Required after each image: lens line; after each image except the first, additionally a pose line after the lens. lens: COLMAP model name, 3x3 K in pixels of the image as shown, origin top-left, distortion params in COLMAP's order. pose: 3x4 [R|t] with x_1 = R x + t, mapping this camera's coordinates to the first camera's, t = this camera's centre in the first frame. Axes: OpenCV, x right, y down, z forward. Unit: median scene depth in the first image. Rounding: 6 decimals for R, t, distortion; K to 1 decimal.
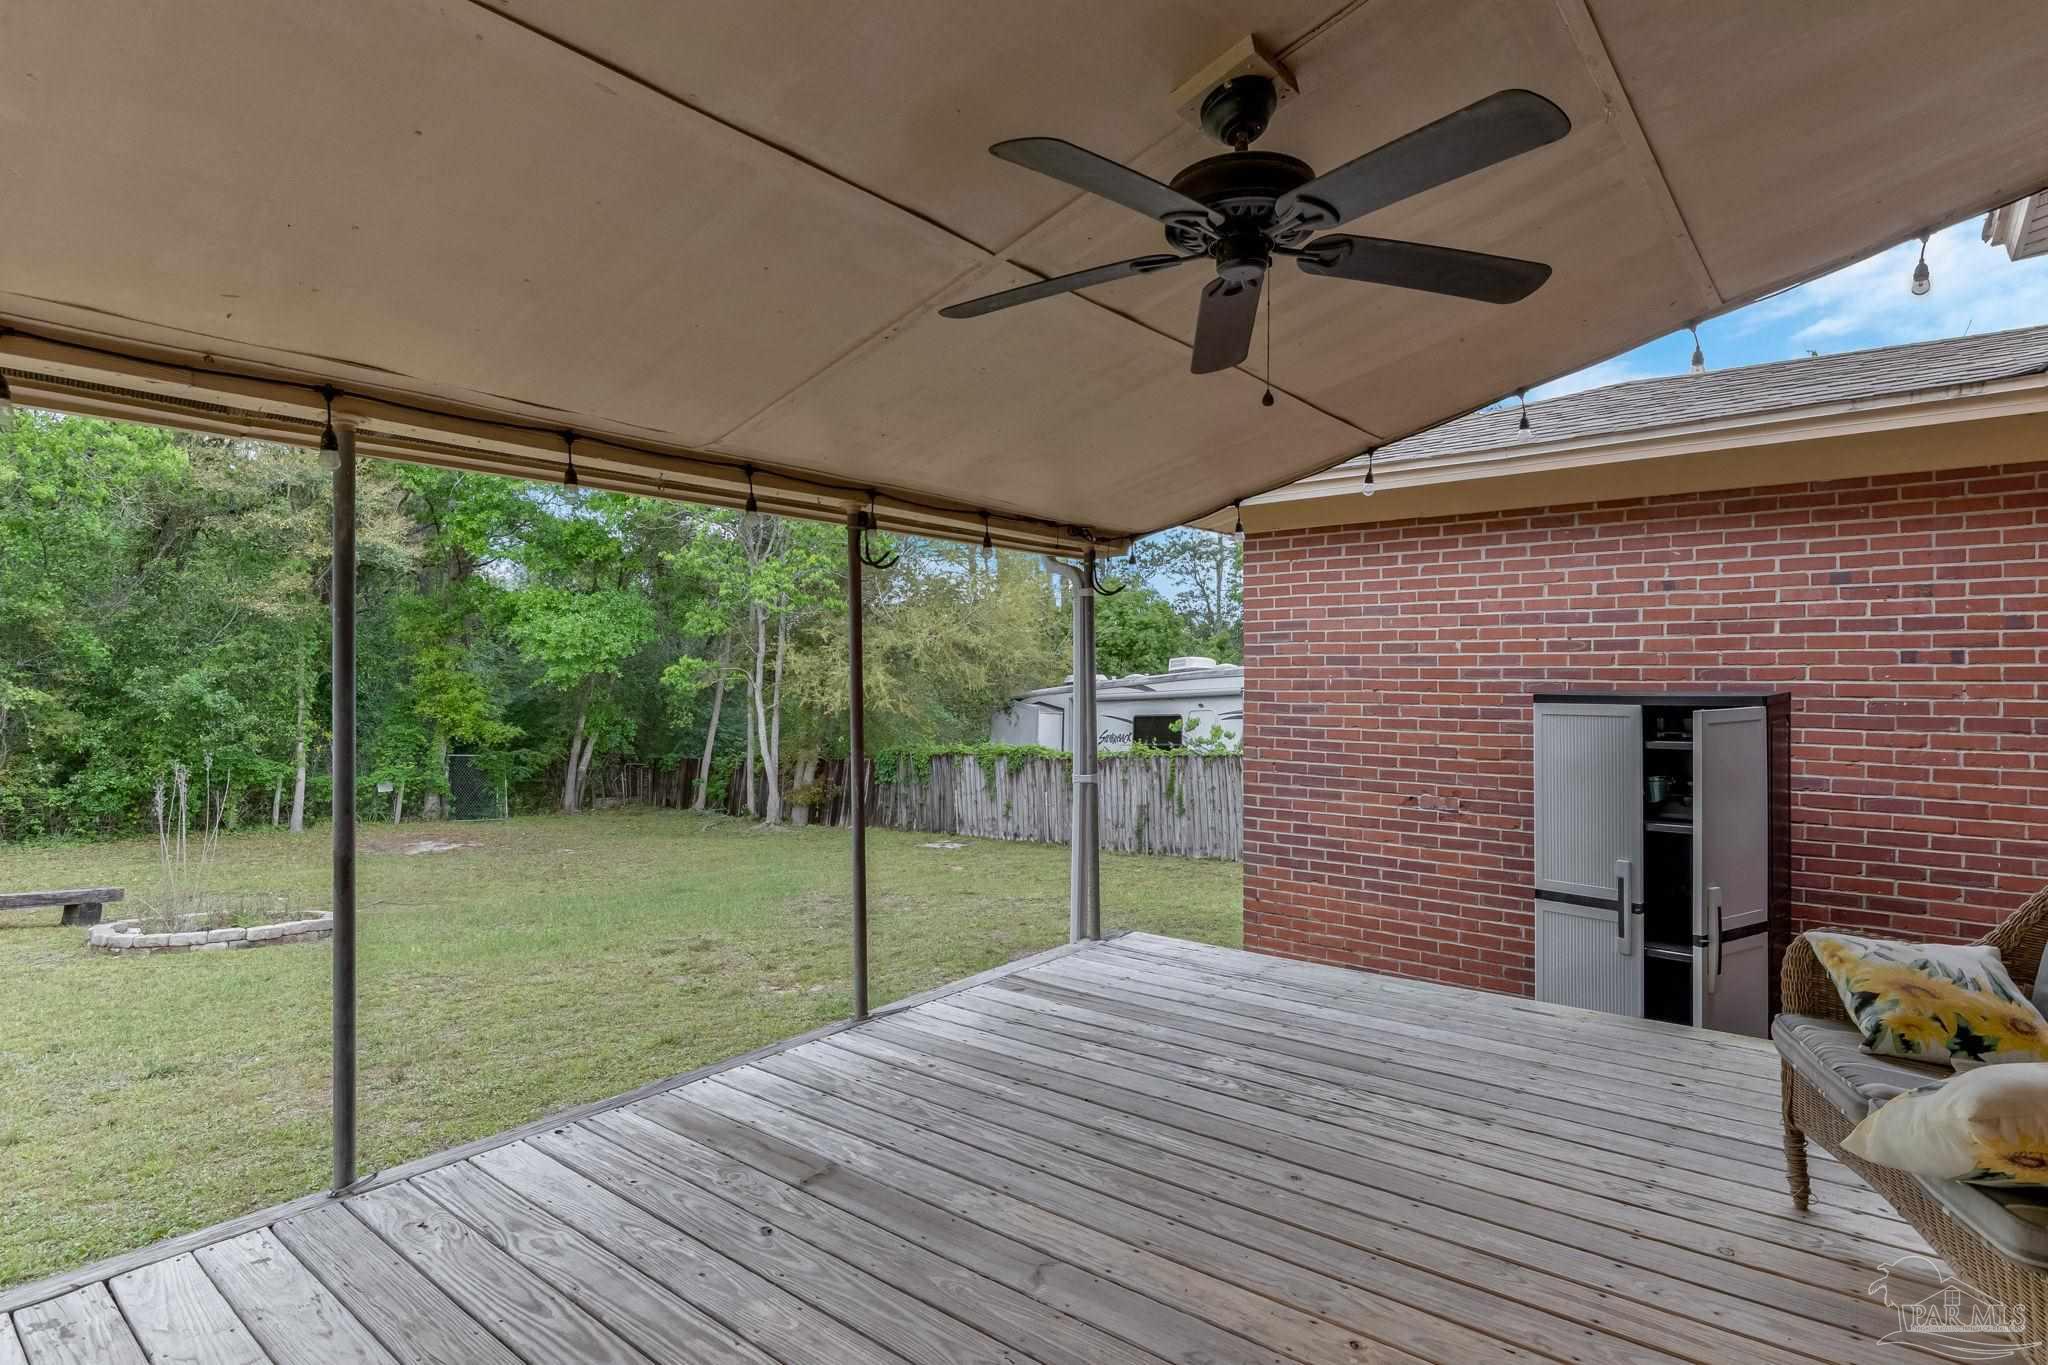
lens RADIAL K [[1032.2, 0, 1032.3], [0, 1032.2, 683.1], [0, 0, 1]] dist [-0.003360, -0.000654]
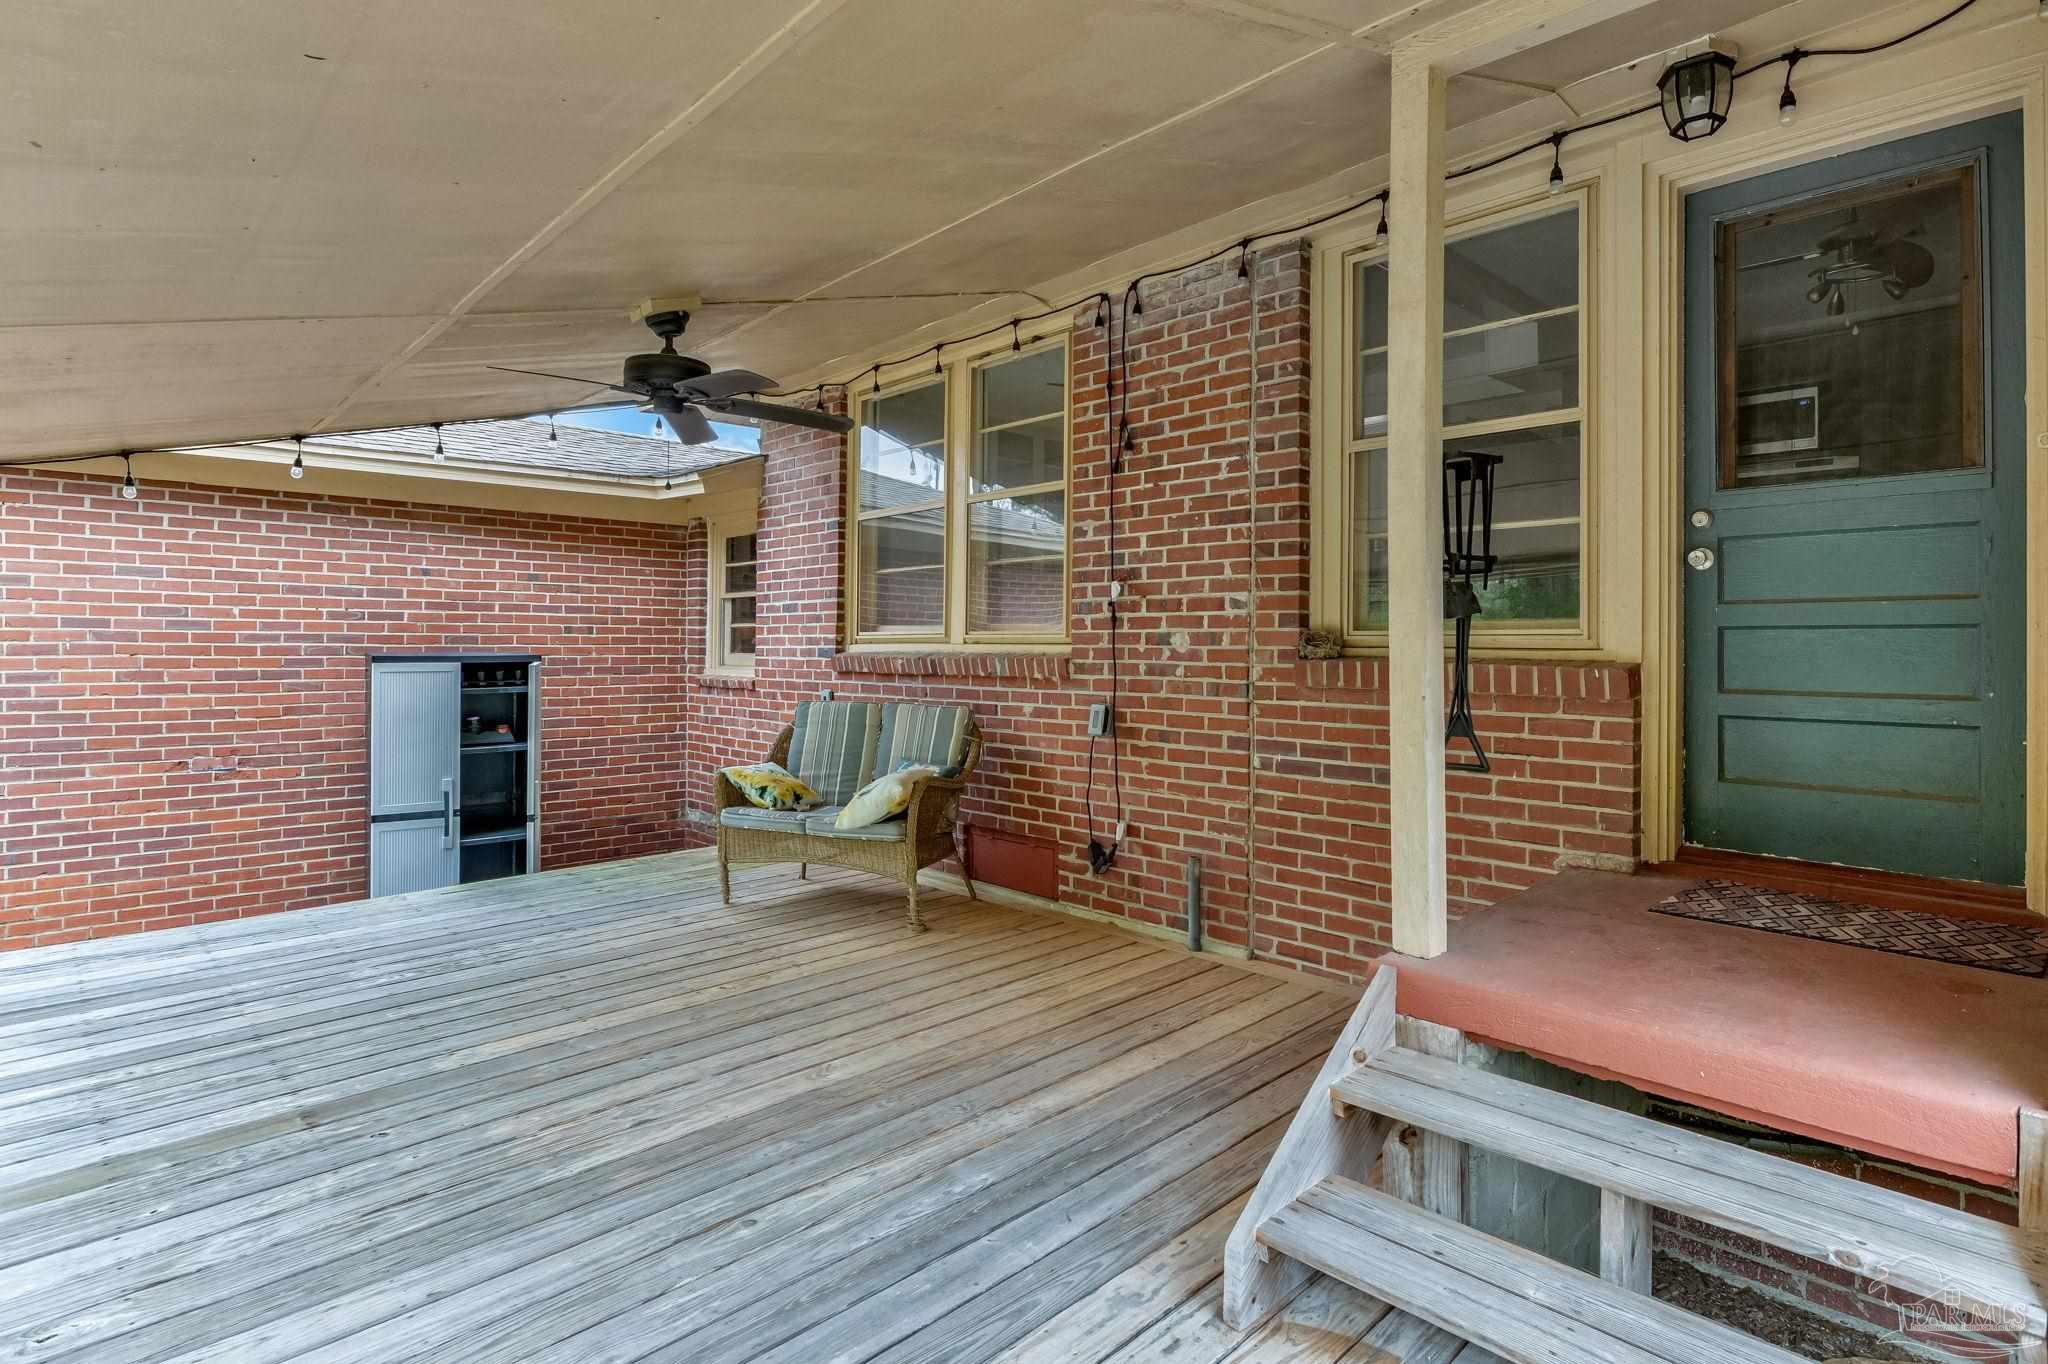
lens RADIAL K [[1032.2, 0, 1037.0], [0, 1032.2, 671.0], [0, 0, 1]] dist [-0.003360, -0.000654]
pose [[0.118546, -0.026875, 0.992585, -0.627442], [0.001183, 0.999637, 0.026925, -0.003453], [-0.992948, -0.002018, 0.118534, 0.073689]]
